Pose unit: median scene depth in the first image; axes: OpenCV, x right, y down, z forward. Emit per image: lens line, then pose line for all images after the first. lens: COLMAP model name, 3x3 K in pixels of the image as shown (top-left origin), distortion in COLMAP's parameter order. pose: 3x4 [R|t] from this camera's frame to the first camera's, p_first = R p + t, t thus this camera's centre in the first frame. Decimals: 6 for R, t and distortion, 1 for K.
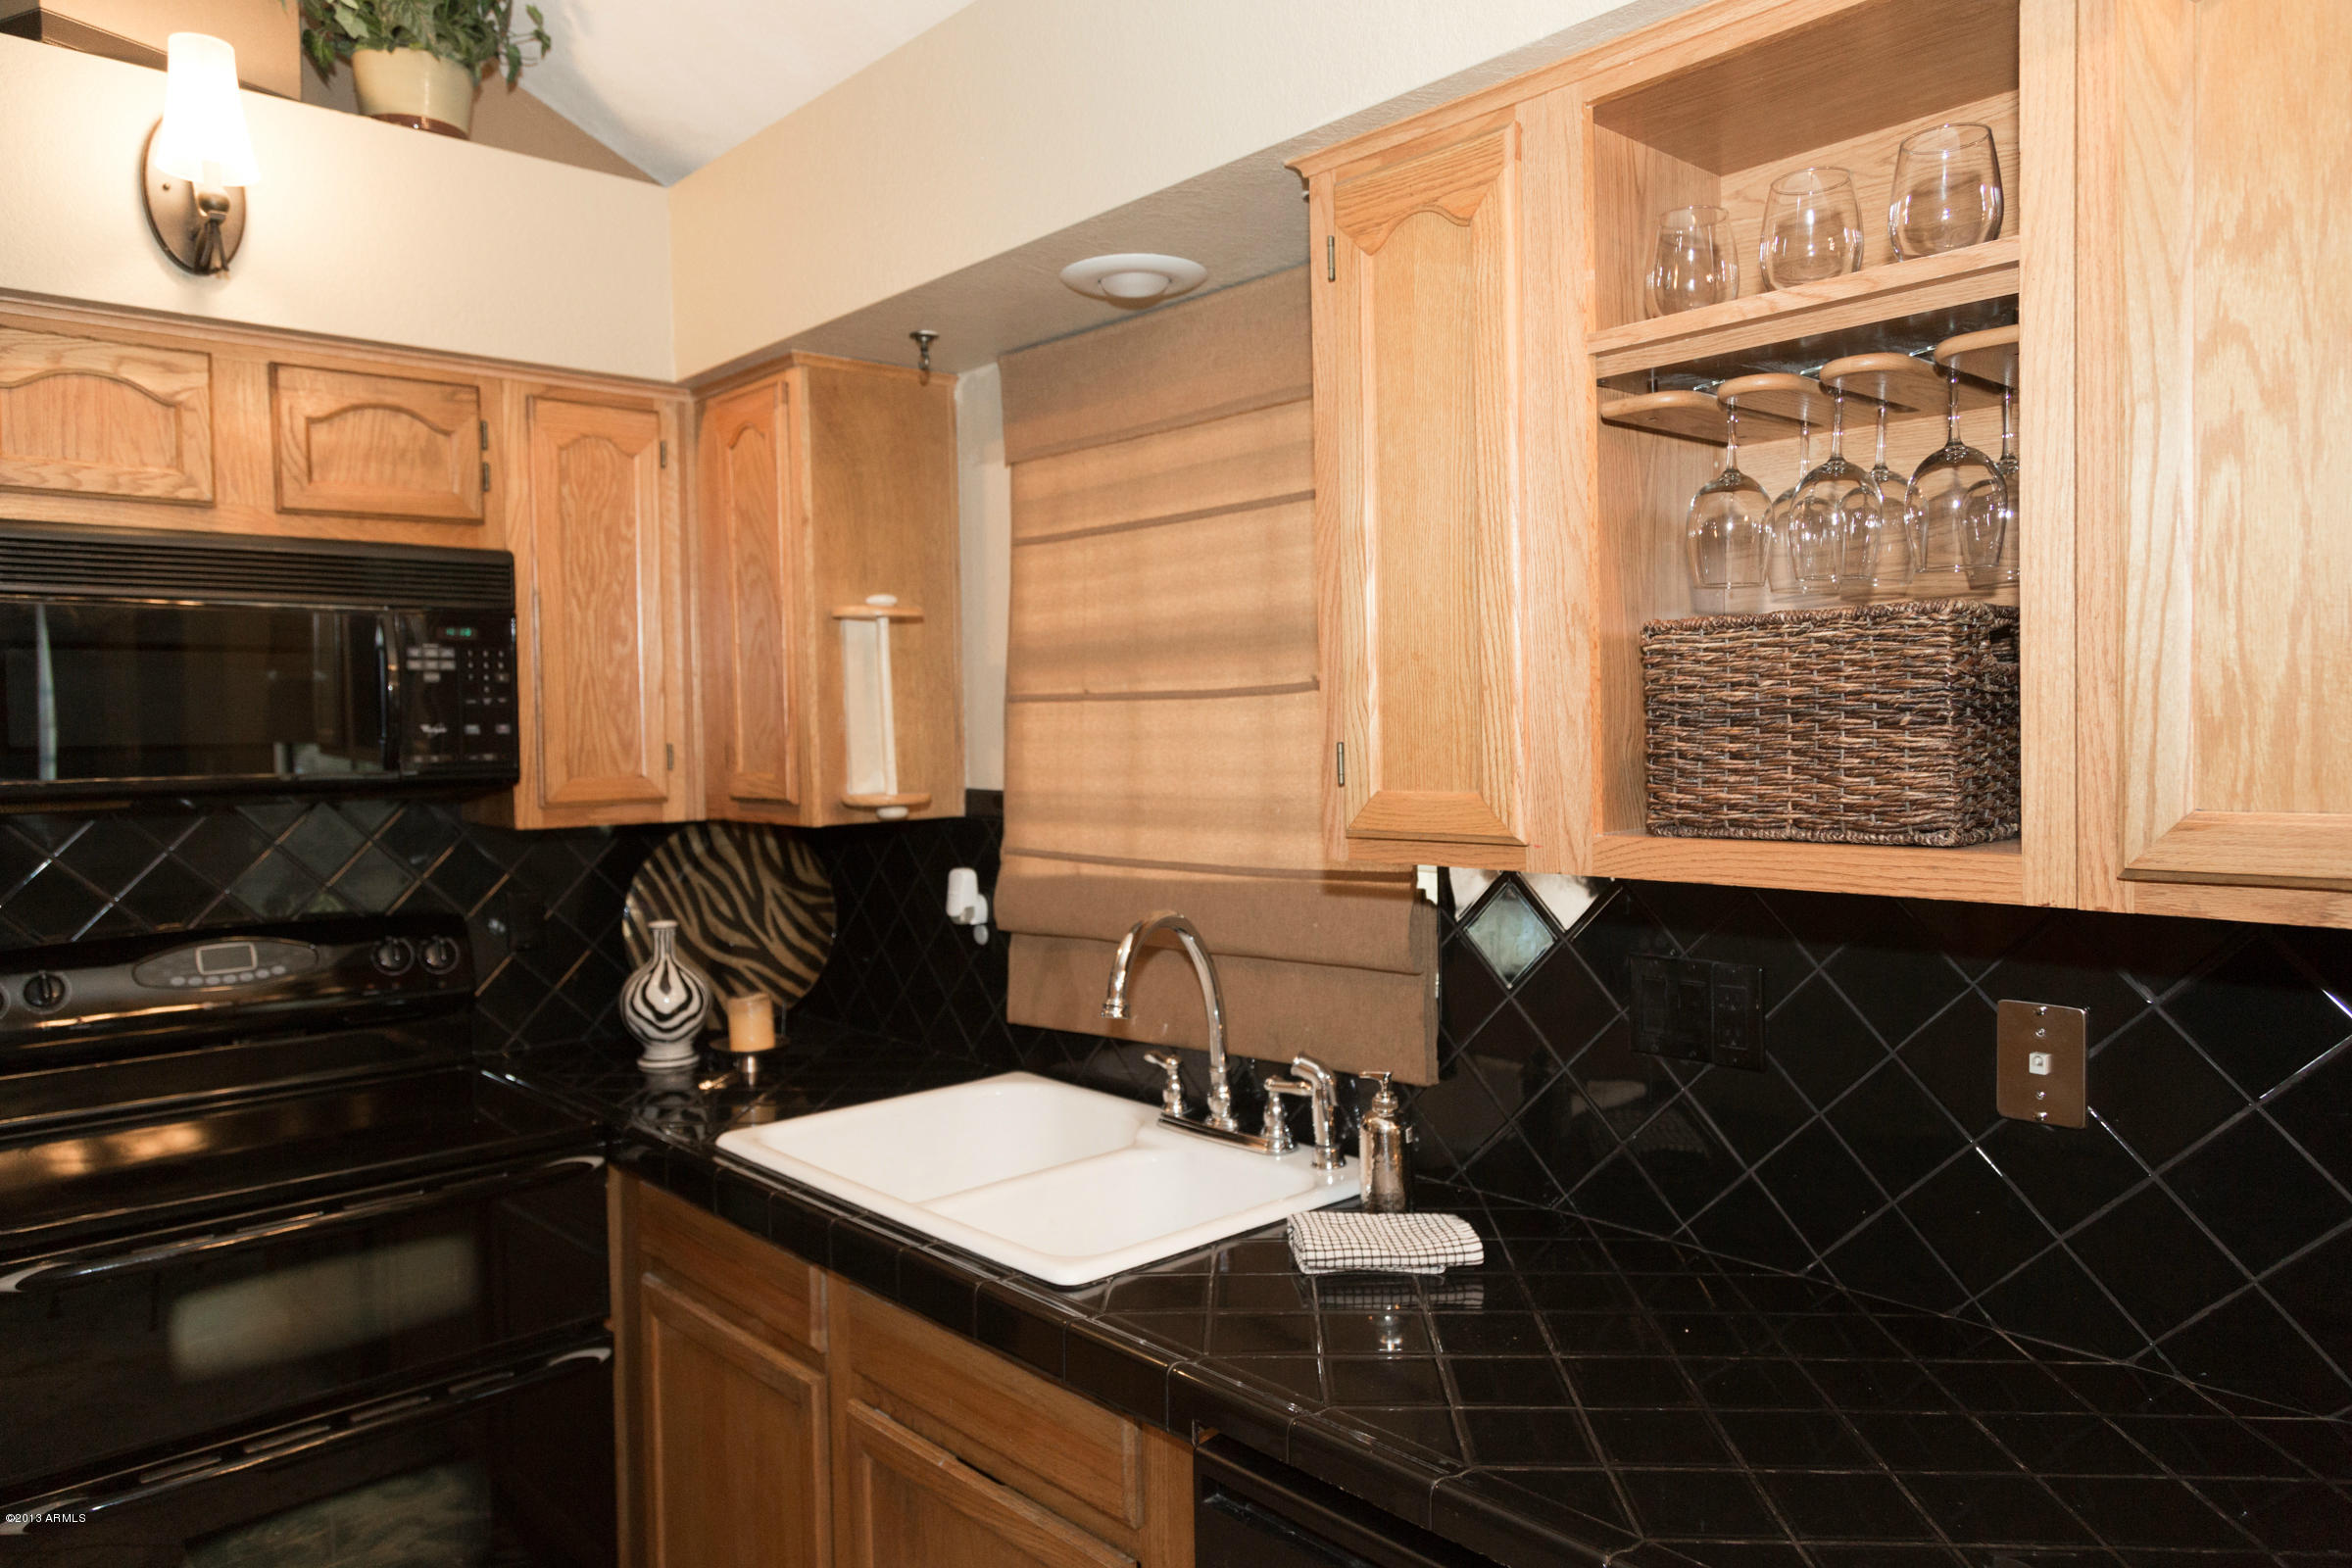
lens RADIAL K [[1570.5, 0, 1179.3], [0, 1570.5, 779.5], [0, 0, 1]] dist [0.008816, 0.004978]
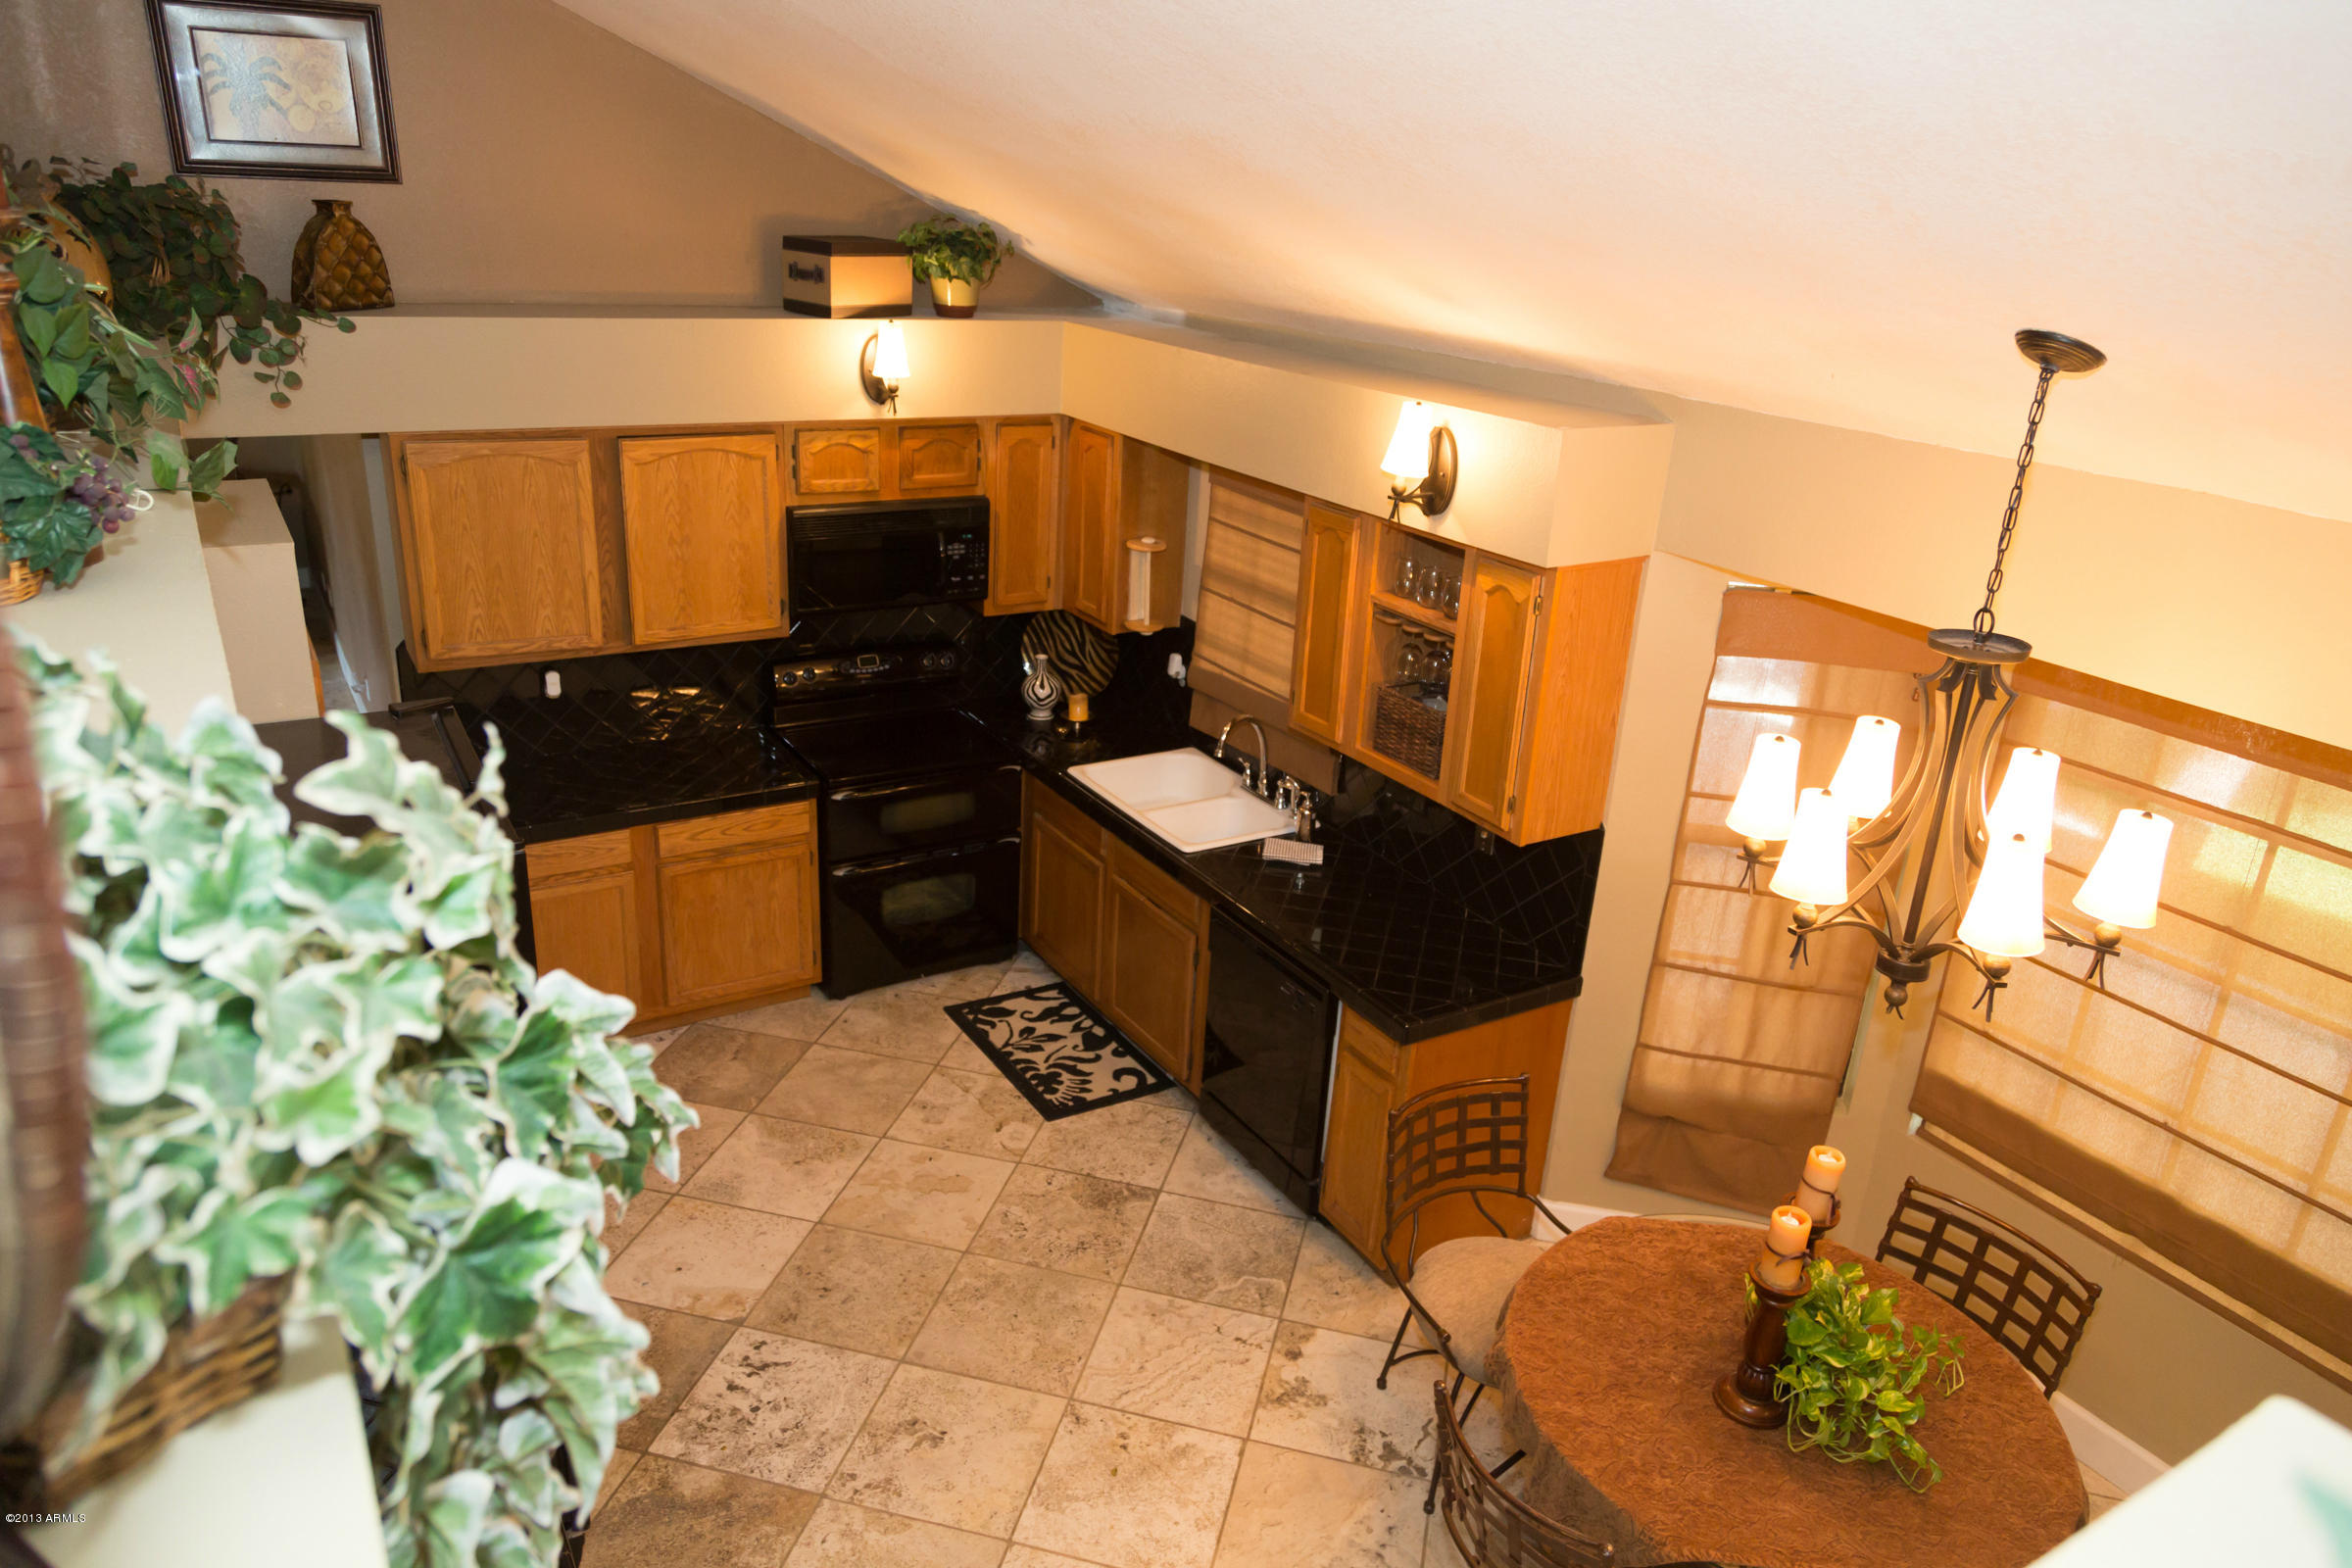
lens RADIAL K [[1570.5, 0, 1179.3], [0, 1570.5, 779.5], [0, 0, 1]] dist [0.008816, 0.004978]
pose [[0.980636, 0.131465, -0.145158, 0.221310], [-0.078243, 0.942475, 0.324990, -0.520025], [0.179532, -0.307339, 0.934511, -1.174232]]
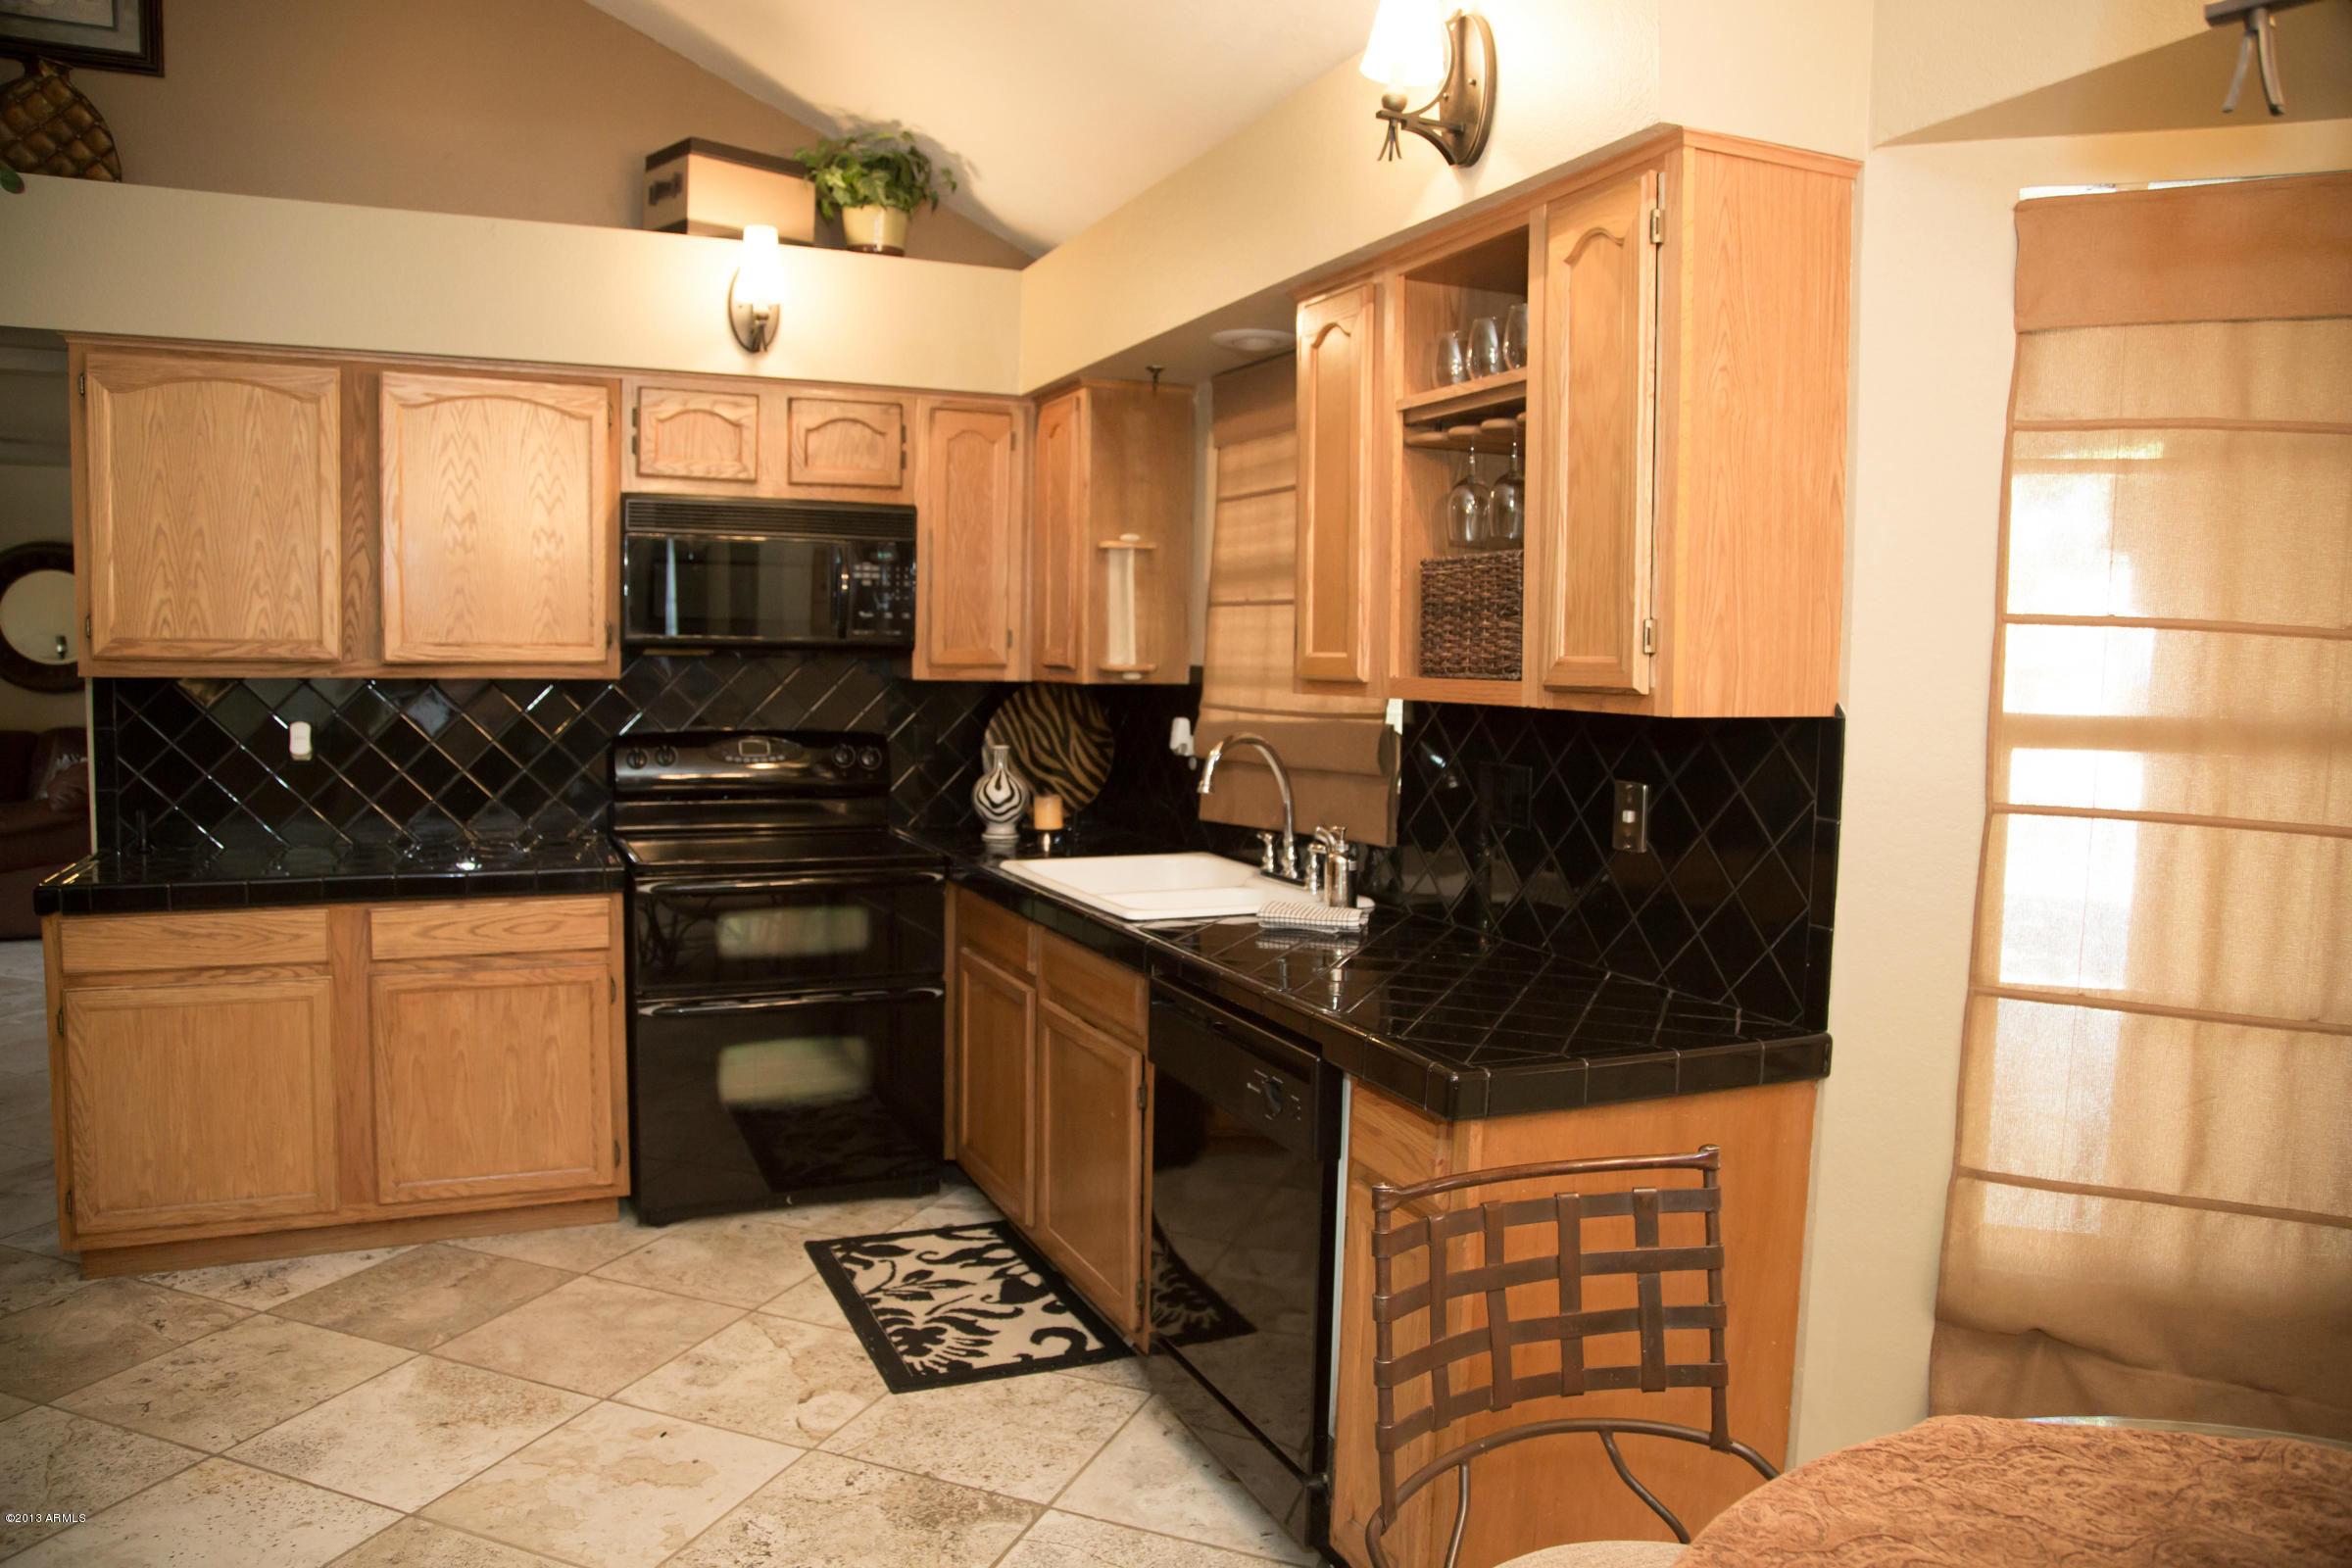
lens RADIAL K [[1612.1, 0, 1173.4], [0, 1612.1, 780.2], [0, 0, 1]] dist [-0.125370, 0.076585]
pose [[0.948754, 0.057631, -0.310715, 0.351489], [-0.044818, 0.997830, 0.048227, 0.044312], [0.312820, -0.031830, 0.949279, -0.481772]]
